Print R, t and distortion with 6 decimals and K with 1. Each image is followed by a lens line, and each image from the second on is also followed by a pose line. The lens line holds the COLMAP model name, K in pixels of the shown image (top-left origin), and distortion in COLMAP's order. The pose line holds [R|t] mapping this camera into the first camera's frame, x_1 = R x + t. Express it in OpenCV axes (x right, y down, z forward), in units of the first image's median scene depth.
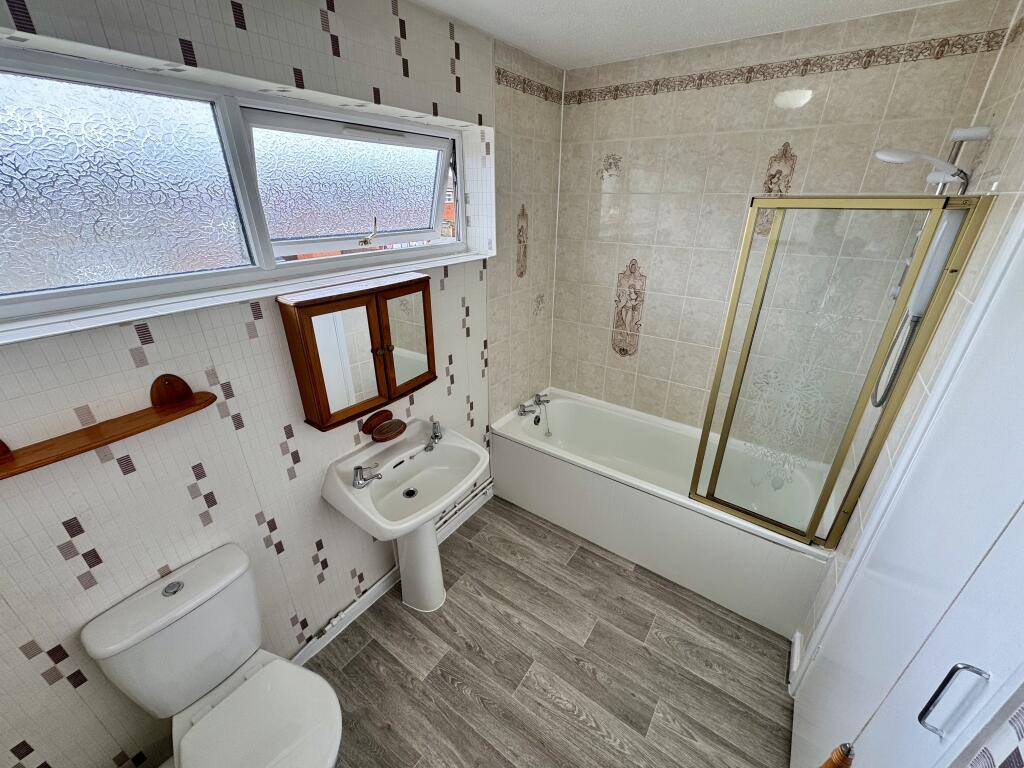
lens RADIAL K [[396.9, 0, 512.0], [0, 396.9, 384.0], [0, 0, 1]] dist [-0.026332, 0.005011]
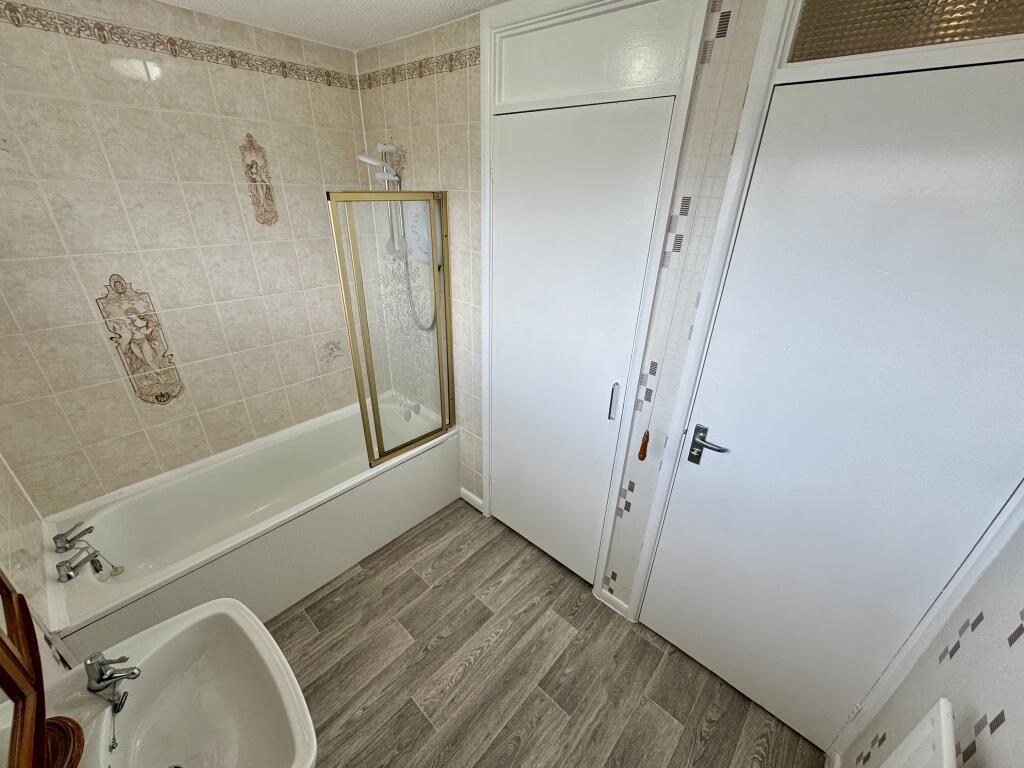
lens RADIAL K [[411.6, 0, 512.0], [0, 411.6, 384.0], [0, 0, 1]] dist [0.000948, 0.000080]
pose [[0.115589, -0.425076, 0.897747, -0.448894], [0.406373, 0.844944, 0.347752, -0.147732], [-0.906367, 0.324624, 0.270405, 0.274146]]
